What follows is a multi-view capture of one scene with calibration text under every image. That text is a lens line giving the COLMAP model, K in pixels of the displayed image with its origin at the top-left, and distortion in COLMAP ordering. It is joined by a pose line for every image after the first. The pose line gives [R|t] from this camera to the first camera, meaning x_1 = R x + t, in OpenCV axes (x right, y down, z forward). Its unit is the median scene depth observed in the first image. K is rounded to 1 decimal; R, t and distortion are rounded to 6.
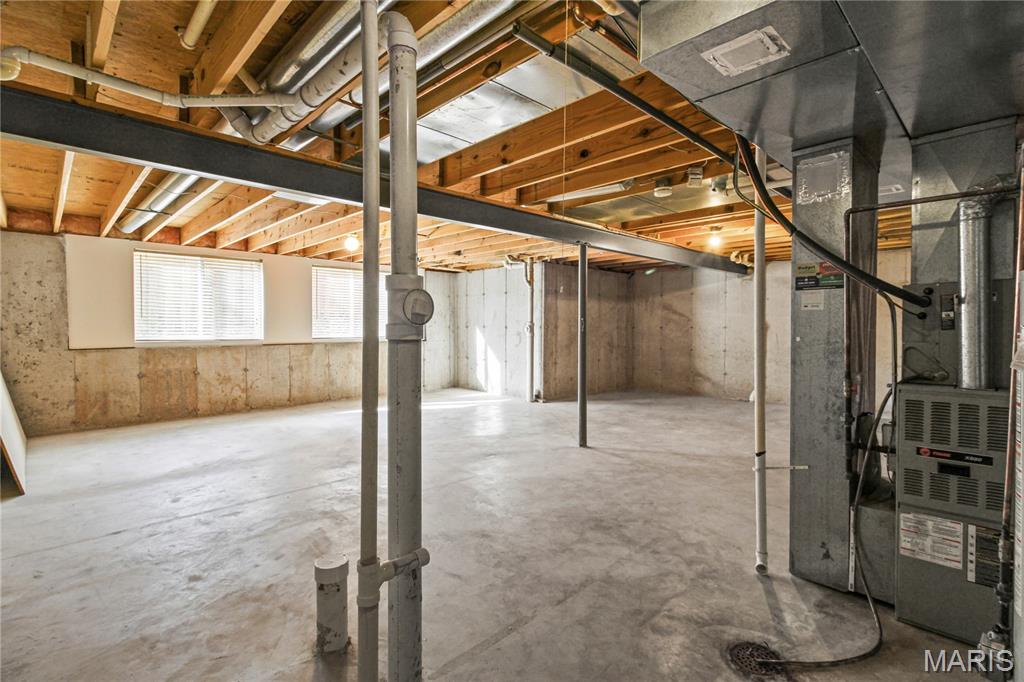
lens RADIAL K [[481.2, 0, 515.4], [0, 481.2, 328.5], [0, 0, 1]] dist [0.001308, 0.000683]
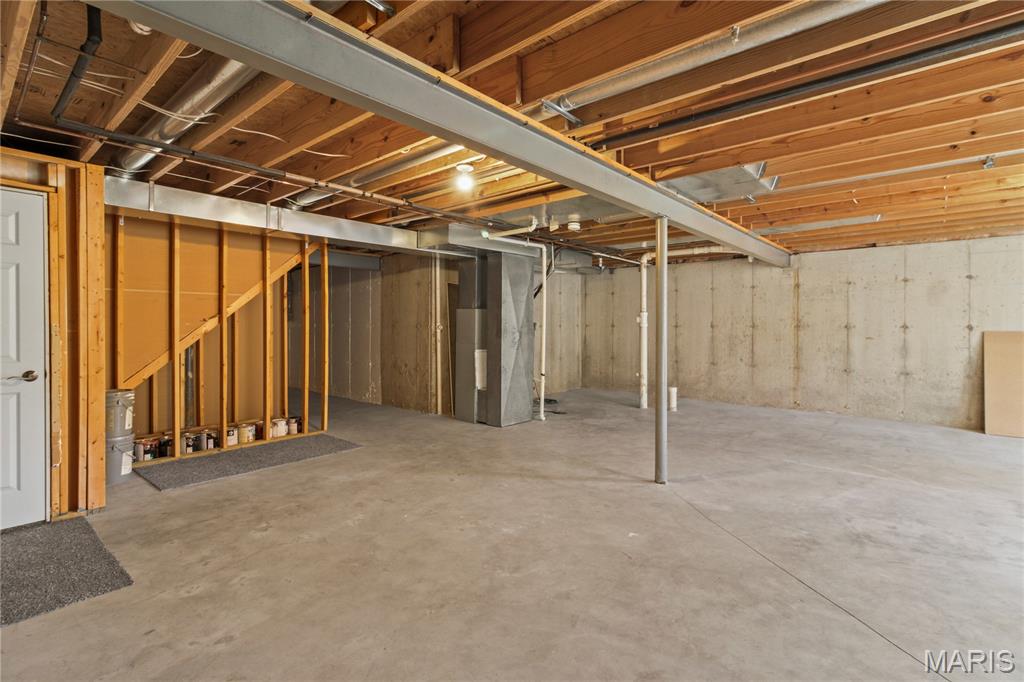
lens RADIAL K [[481.2, 0, 515.4], [0, 481.2, 328.5], [0, 0, 1]] dist [0.001308, 0.000683]
pose [[-0.995650, 0.001993, -0.093149, 0.325572], [0.000626, 0.999892, 0.014701, -0.007031], [0.093168, 0.014579, -0.995544, 1.282500]]
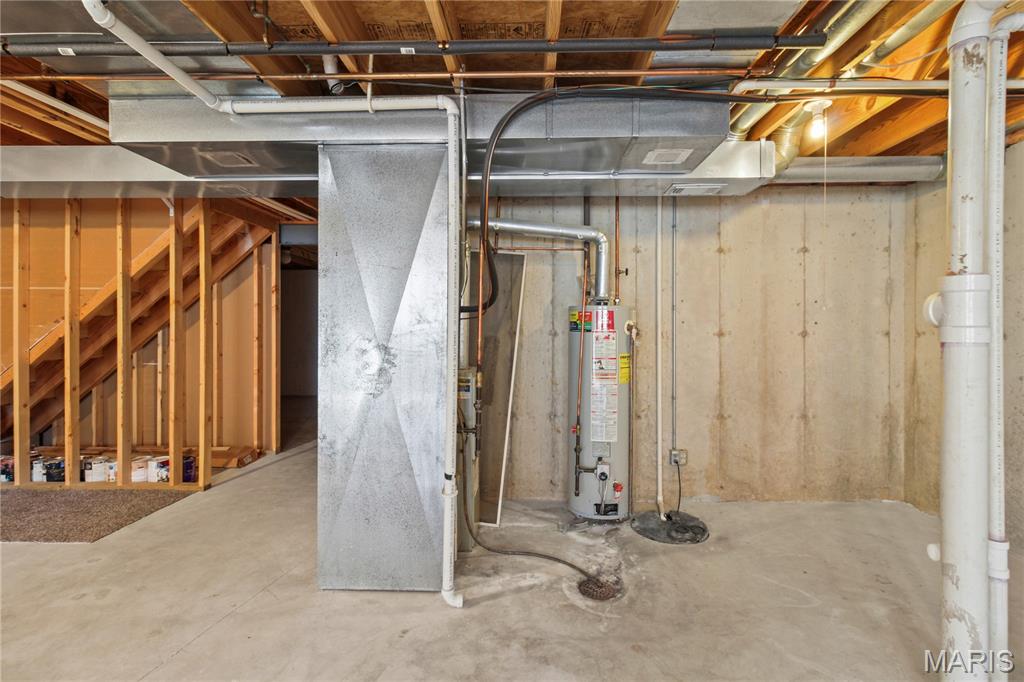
lens RADIAL K [[481.2, 0, 515.4], [0, 481.2, 328.5], [0, 0, 1]] dist [0.001308, 0.000683]
pose [[-0.703012, -0.003138, 0.711171, -0.069571], [0.000657, 0.999987, 0.005061, -0.003154], [-0.711178, 0.004025, -0.703001, 0.560764]]
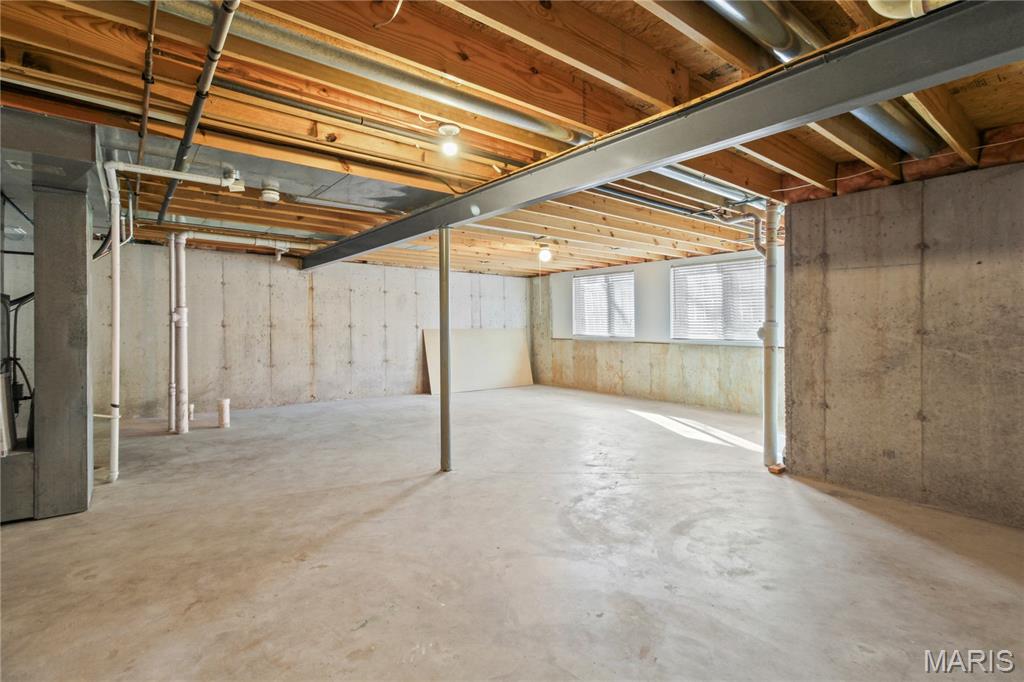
lens RADIAL K [[481.2, 0, 515.4], [0, 481.2, 328.5], [0, 0, 1]] dist [0.001308, 0.000683]
pose [[-0.094832, 0.009395, -0.995449, 0.704319], [-0.012136, 0.999870, 0.010593, -0.007609], [0.995419, 0.013086, -0.094706, 0.886210]]
